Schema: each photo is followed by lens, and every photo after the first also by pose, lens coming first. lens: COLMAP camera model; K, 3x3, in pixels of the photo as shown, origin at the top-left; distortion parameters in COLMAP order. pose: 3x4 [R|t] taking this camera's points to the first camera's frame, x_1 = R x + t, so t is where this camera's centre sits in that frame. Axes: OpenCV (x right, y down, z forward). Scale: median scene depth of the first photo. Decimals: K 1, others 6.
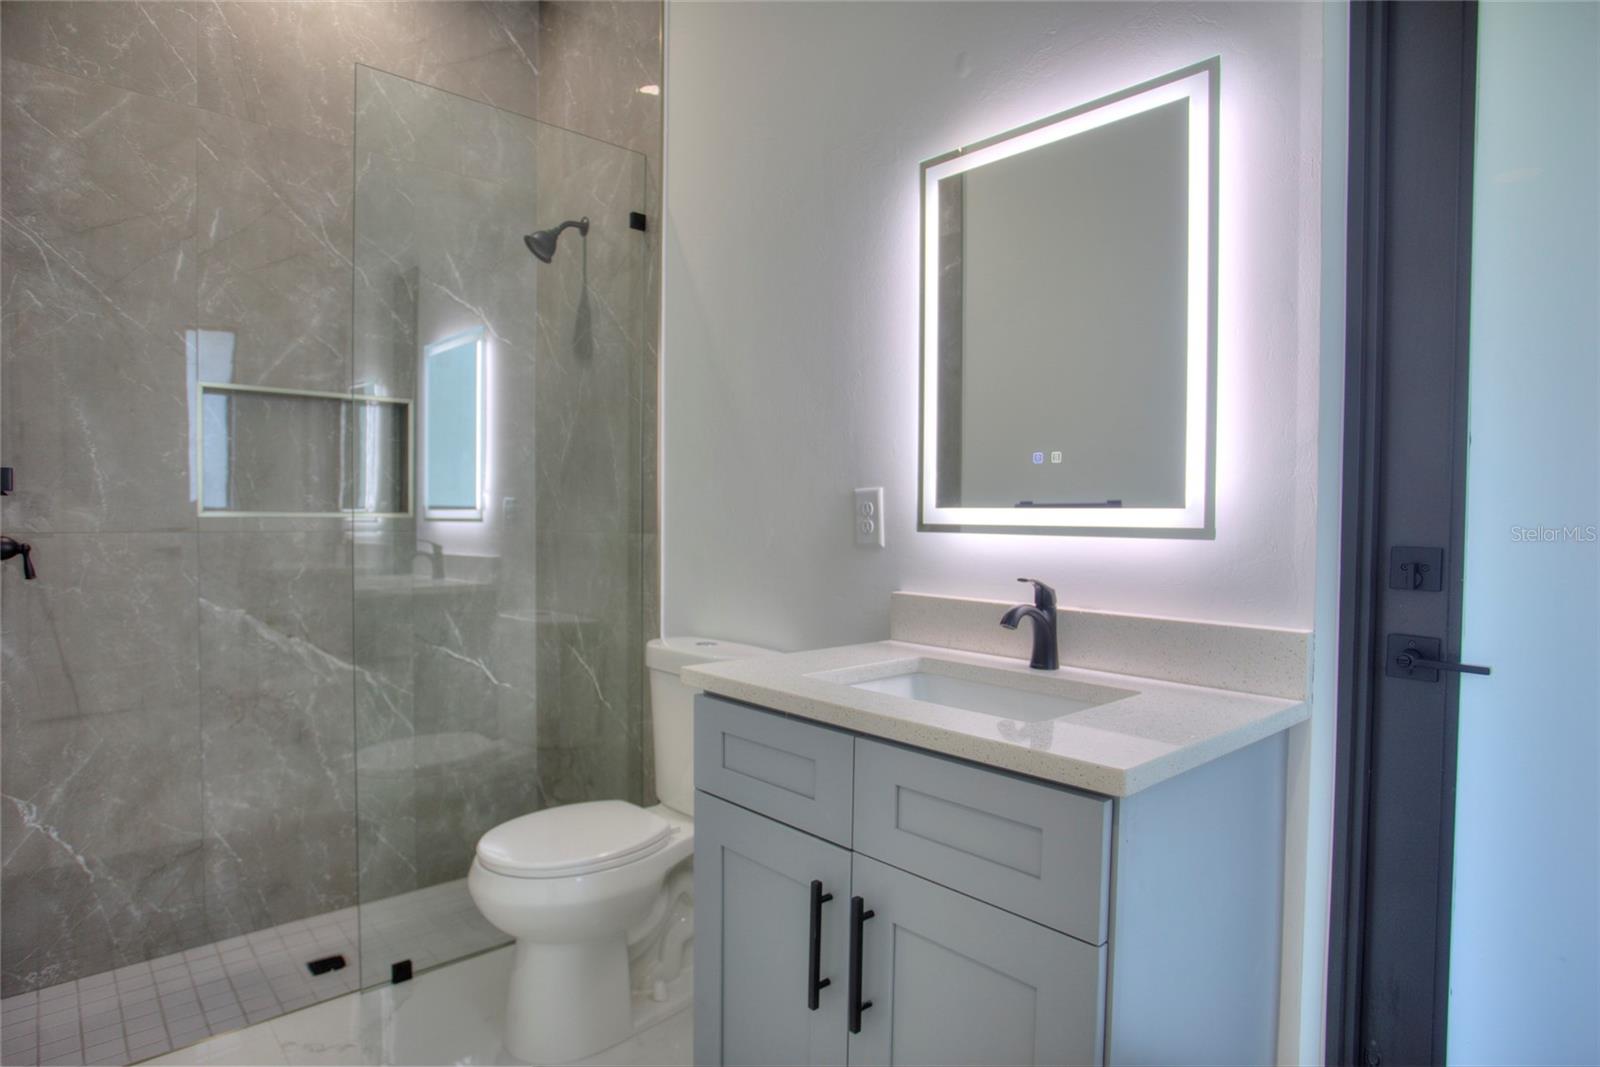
lens RADIAL K [[900.5, 0, 795.9], [0, 900.5, 542.3], [0, 0, 1]] dist [-0.053847, 0.032461]
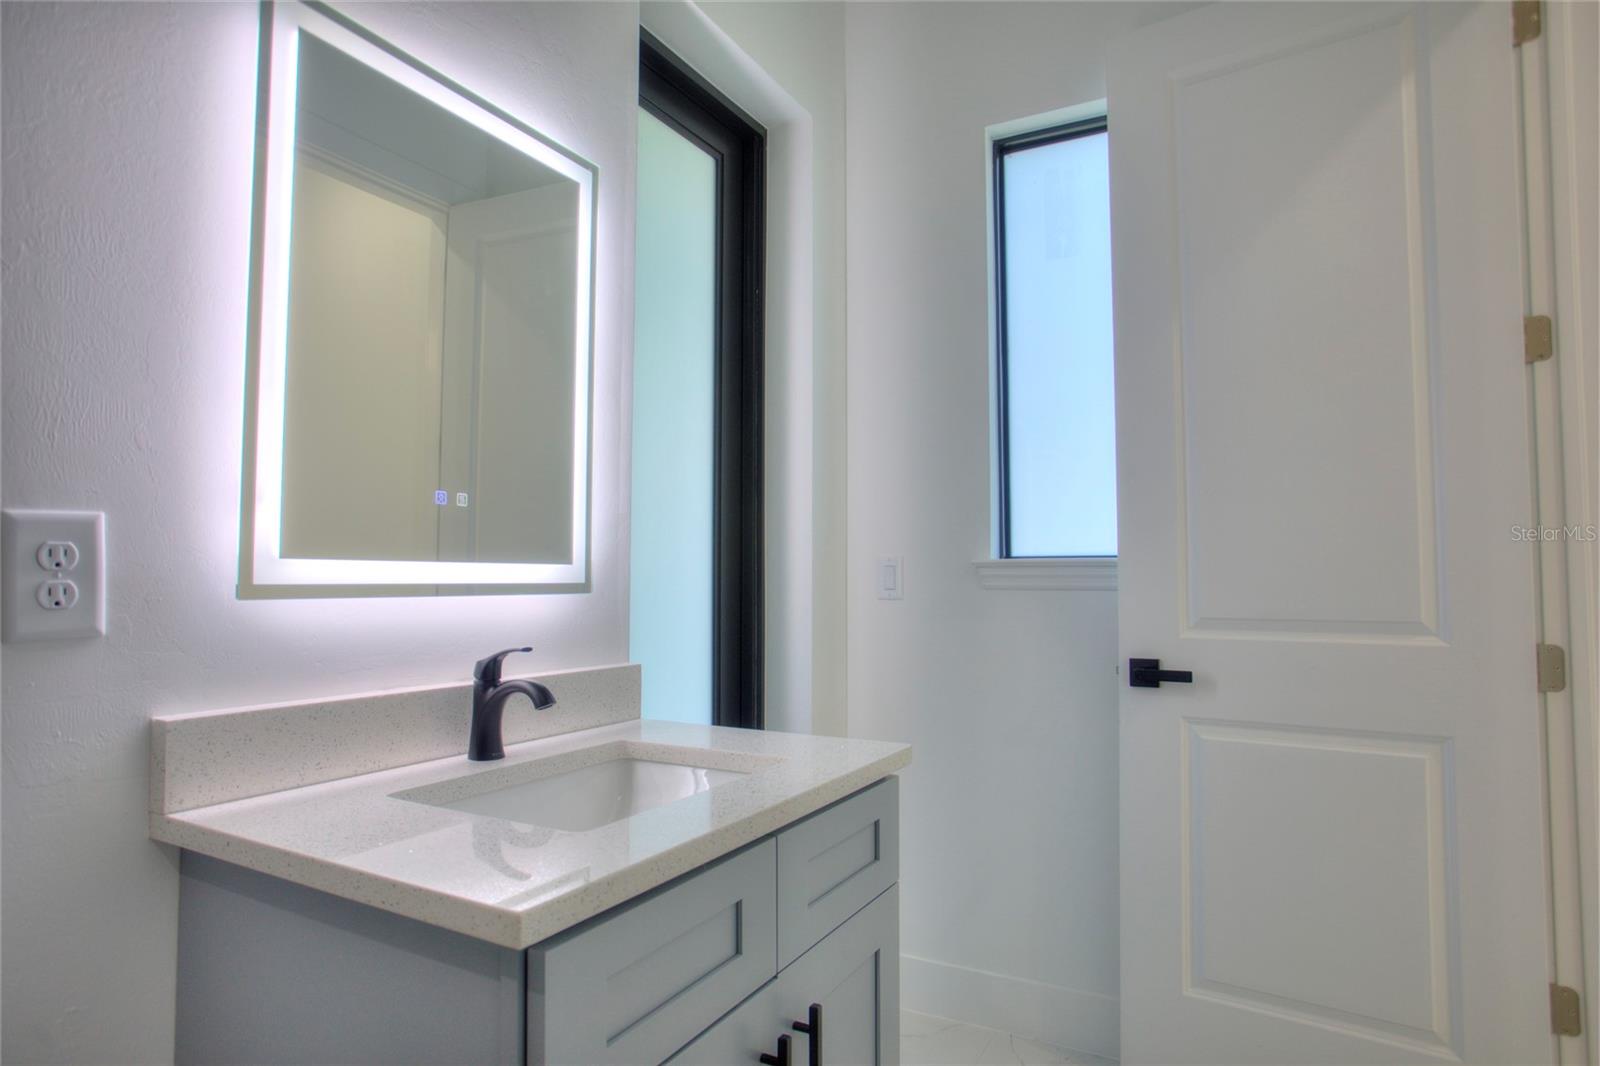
lens RADIAL K [[900.5, 0, 795.9], [0, 900.5, 541.8], [0, 0, 1]] dist [-0.053847, 0.032461]
pose [[-0.294456, 0.031405, 0.955149, -0.519149], [0.026684, 0.999340, -0.024632, -0.025344], [-0.955292, 0.018234, -0.295100, 0.853137]]
